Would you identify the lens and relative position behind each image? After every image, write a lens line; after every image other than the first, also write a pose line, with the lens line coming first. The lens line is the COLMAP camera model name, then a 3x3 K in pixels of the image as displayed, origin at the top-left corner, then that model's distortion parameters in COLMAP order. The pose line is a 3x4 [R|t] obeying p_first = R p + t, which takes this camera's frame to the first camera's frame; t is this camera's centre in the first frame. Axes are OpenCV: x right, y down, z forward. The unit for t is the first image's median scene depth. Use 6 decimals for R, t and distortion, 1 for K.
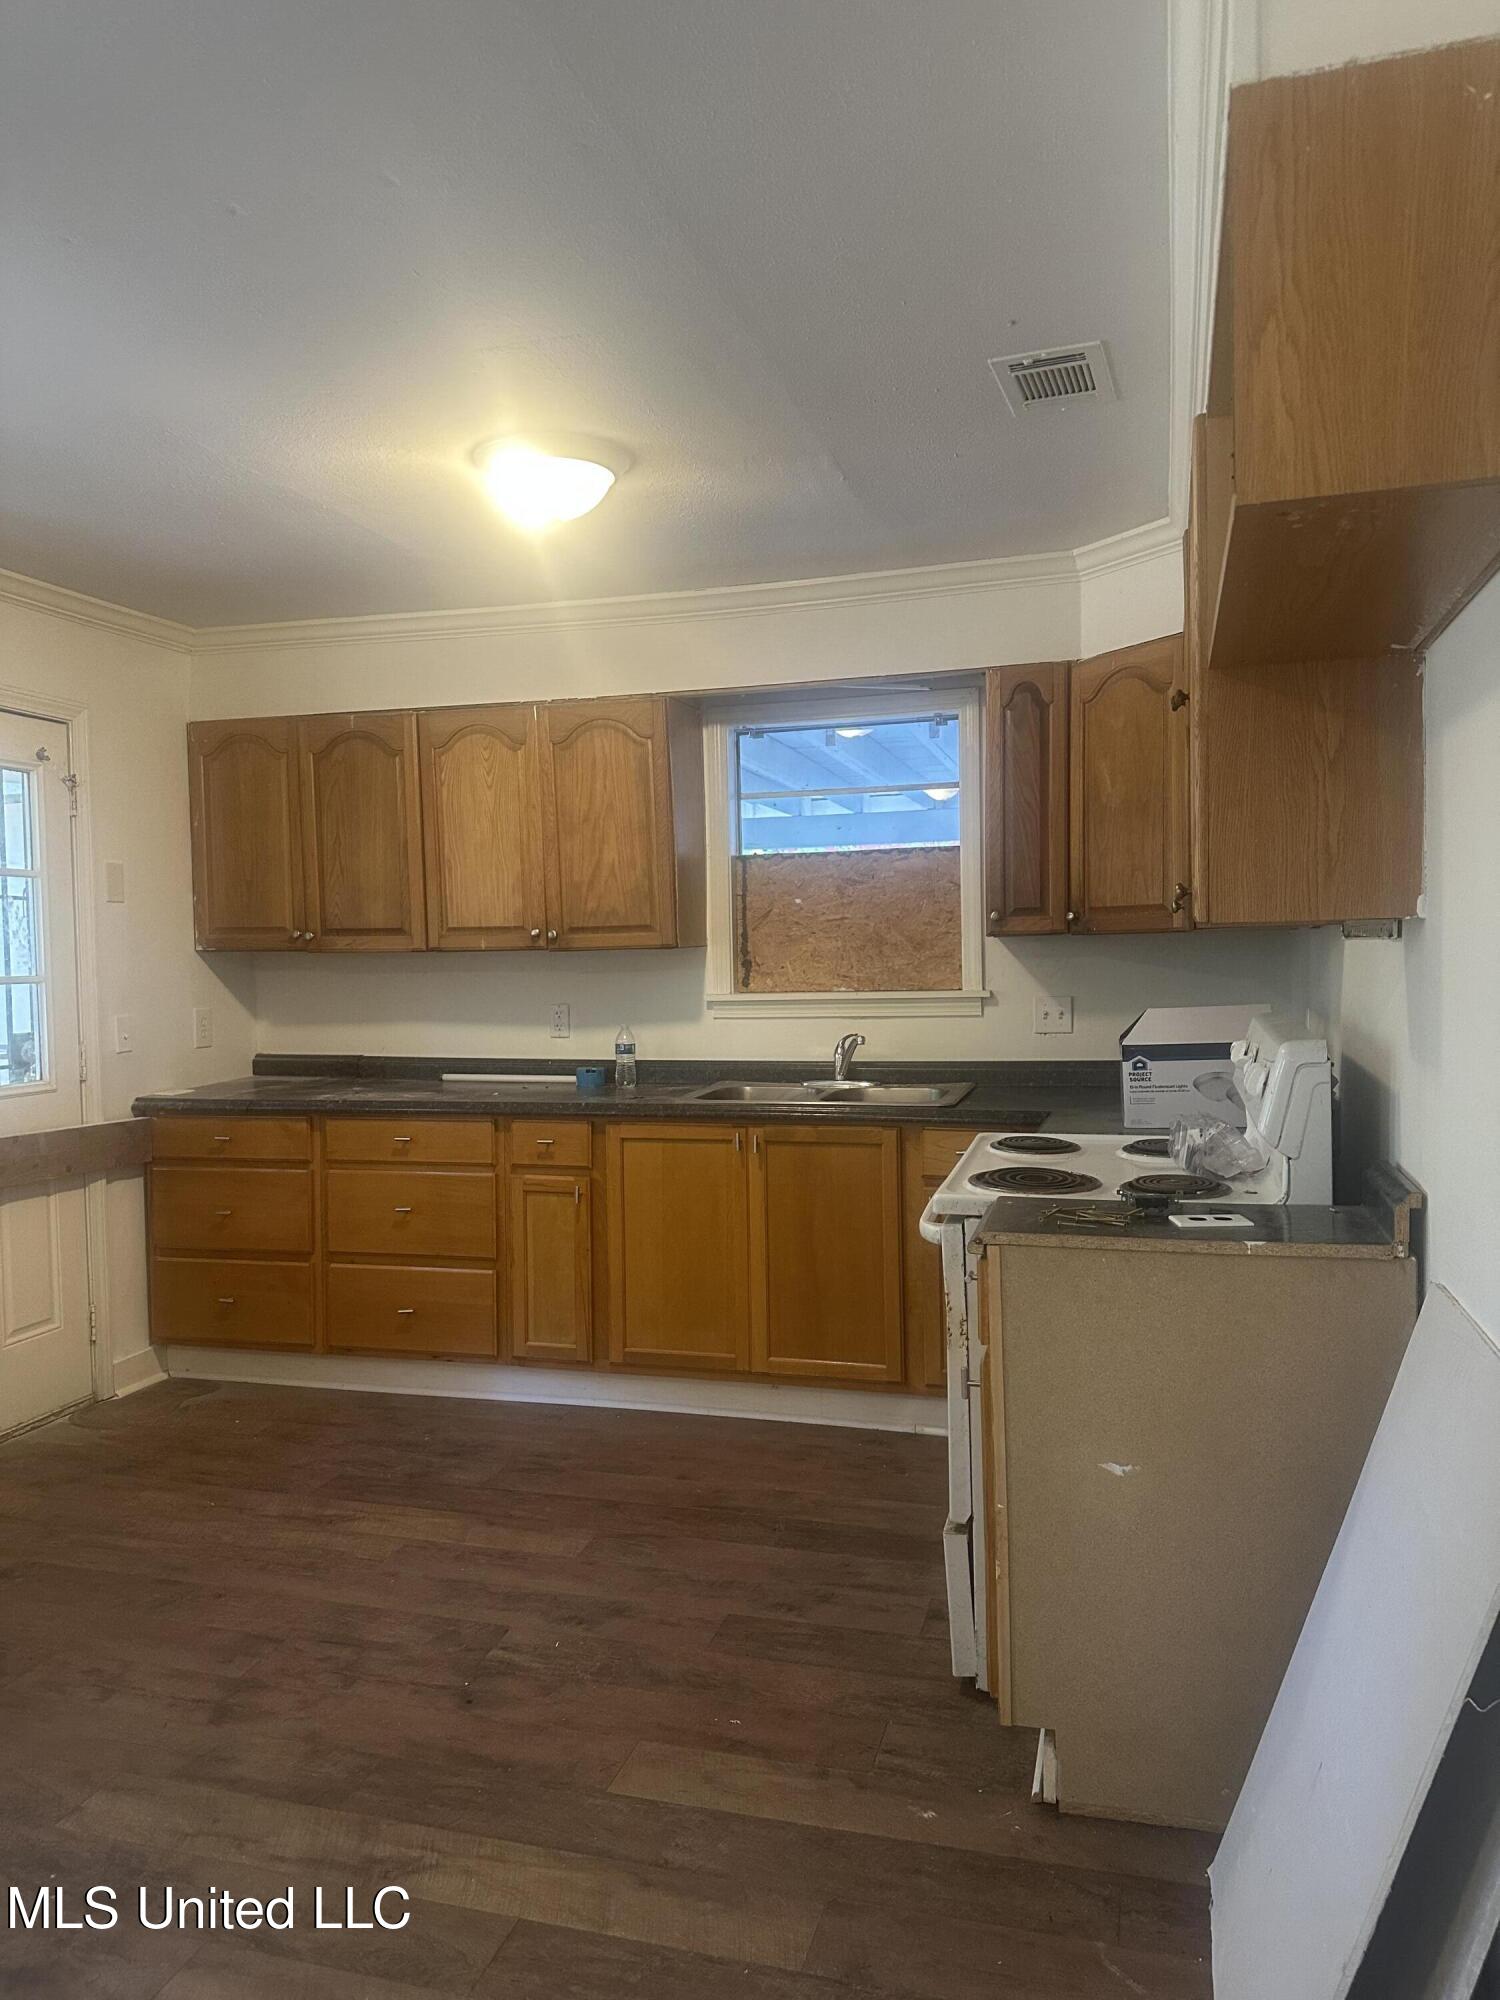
lens RADIAL K [[1389.8, 0, 747.7], [0, 1389.8, 1008.1], [0, 0, 1]] dist [0.092645, -0.141117]
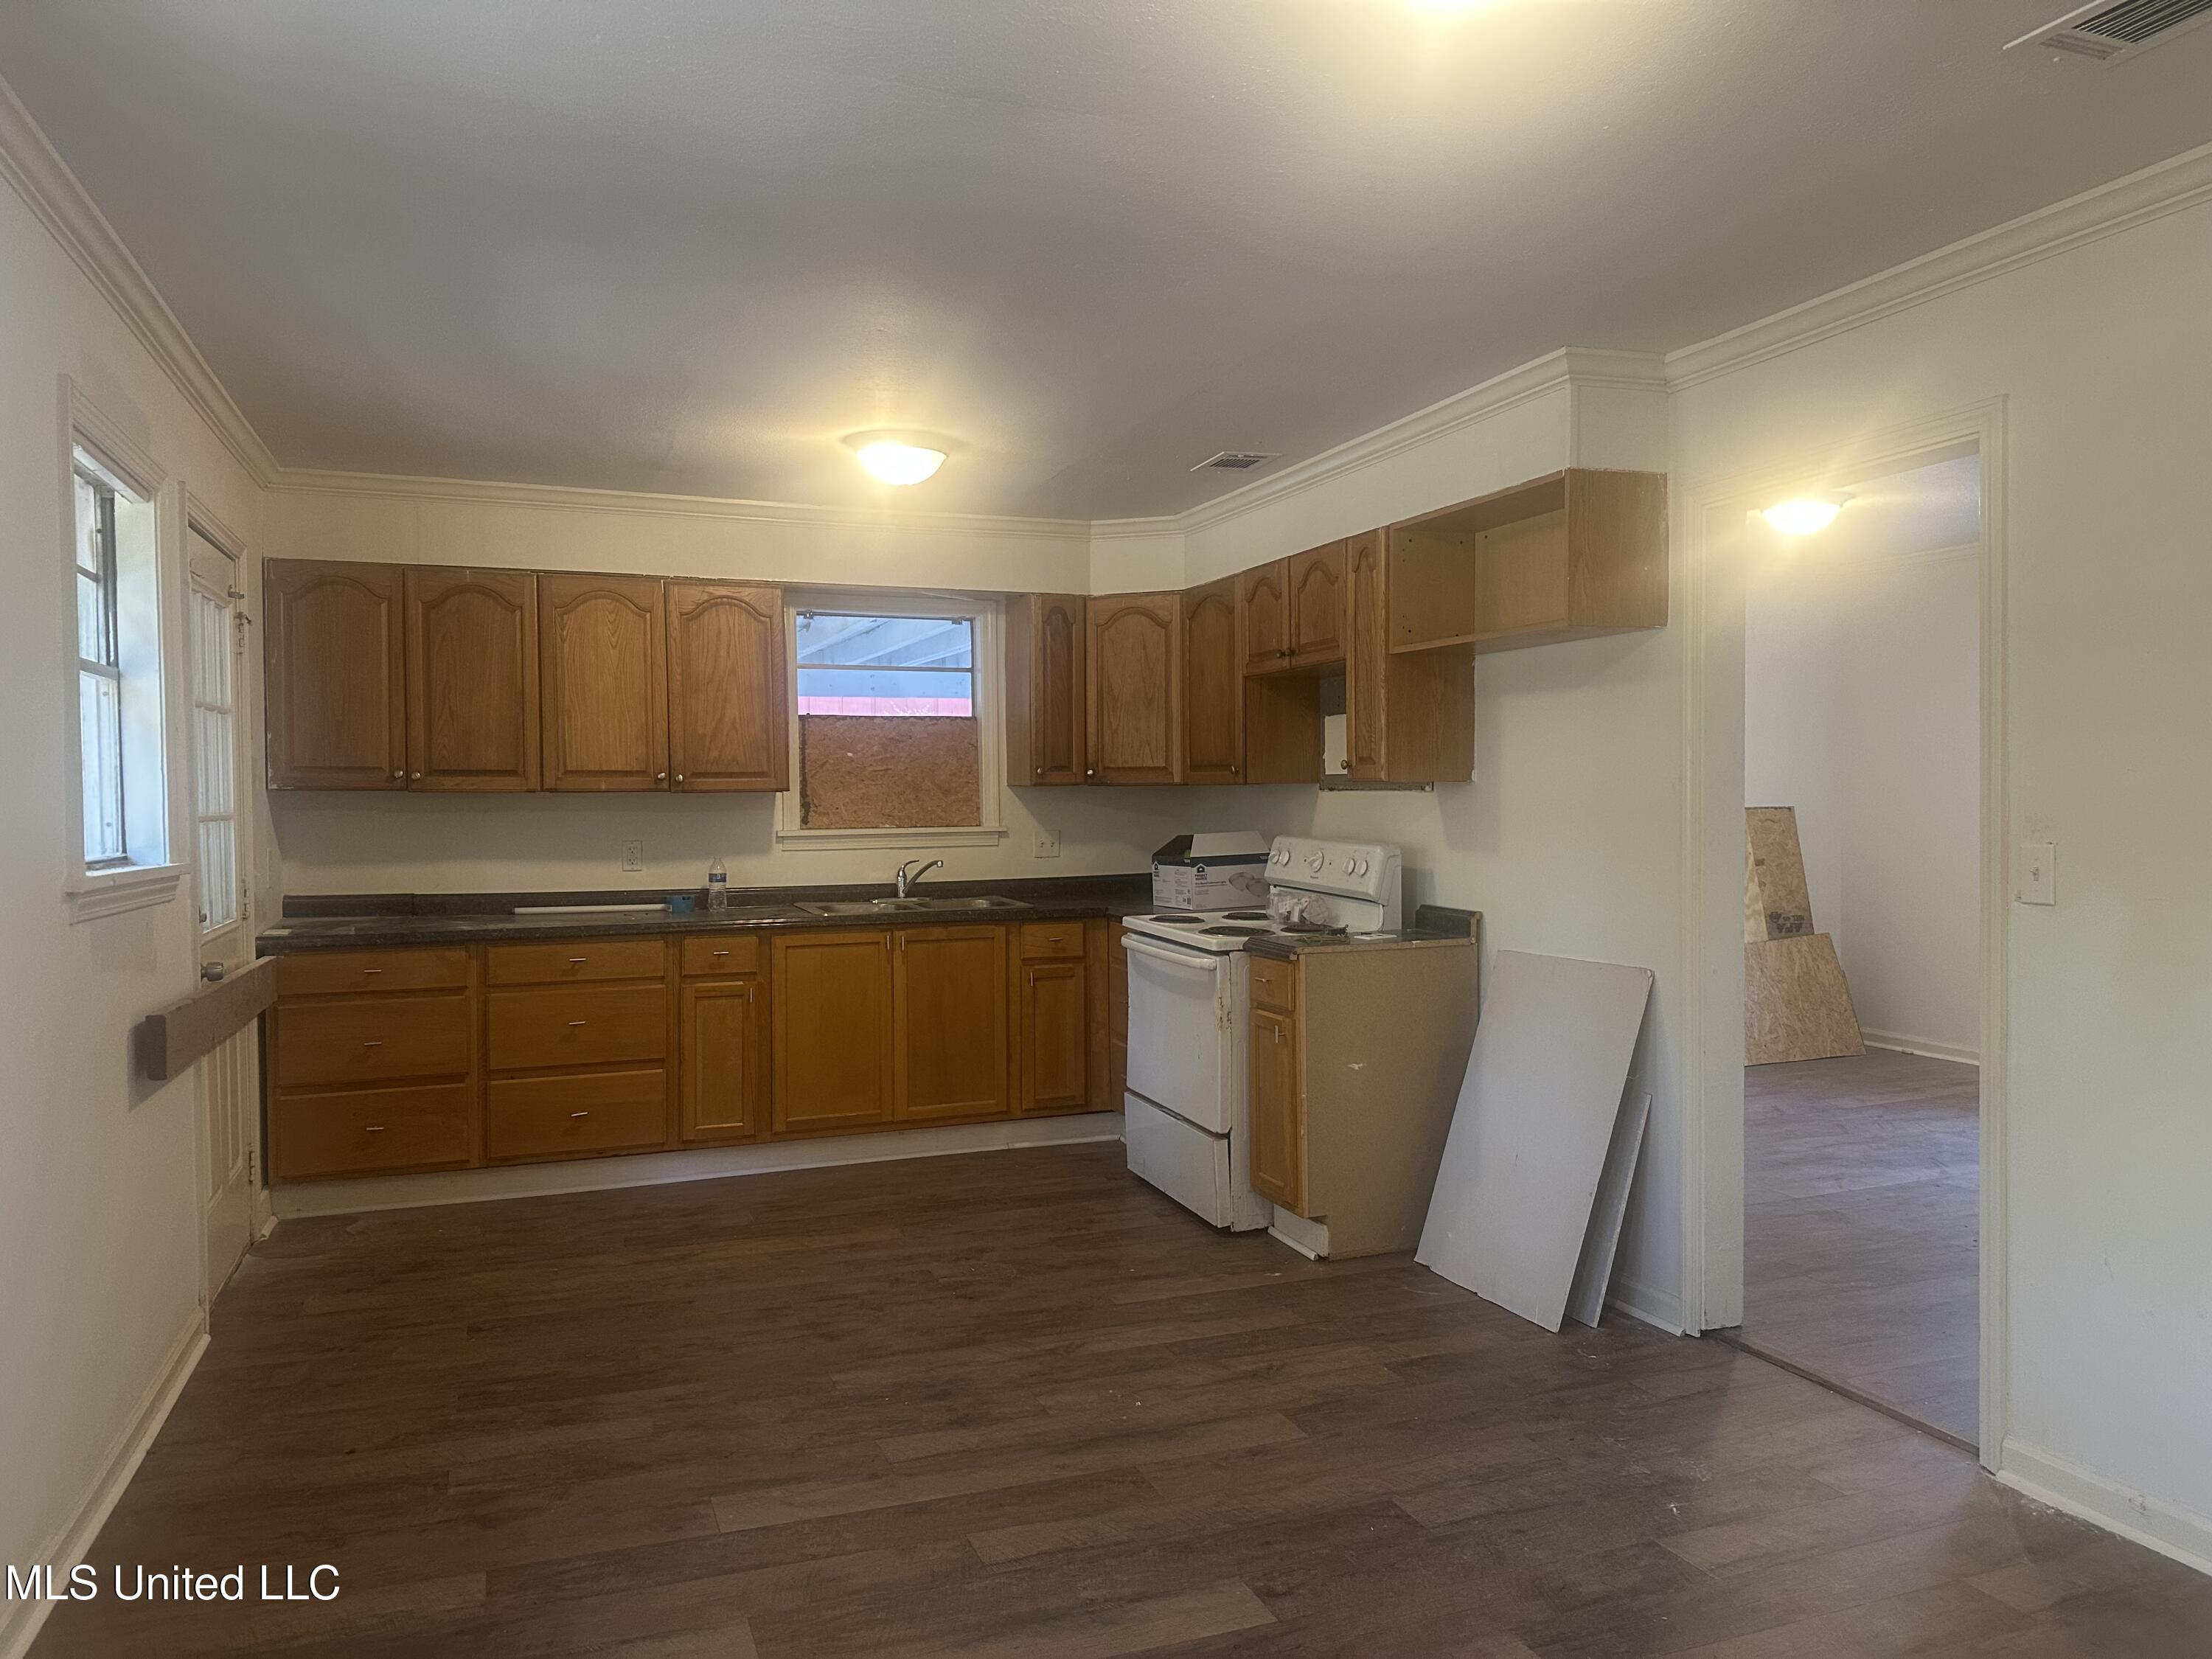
lens RADIAL K [[1543.2, 0, 1101.4], [0, 1543.2, 826.6], [0, 0, 1]] dist [0.036640, -0.052048]
pose [[0.796285, -0.001700, 0.604920, -0.648274], [0.017369, 0.999648, -0.020054, 0.019146], [-0.604673, 0.026475, 0.796034, -0.236272]]
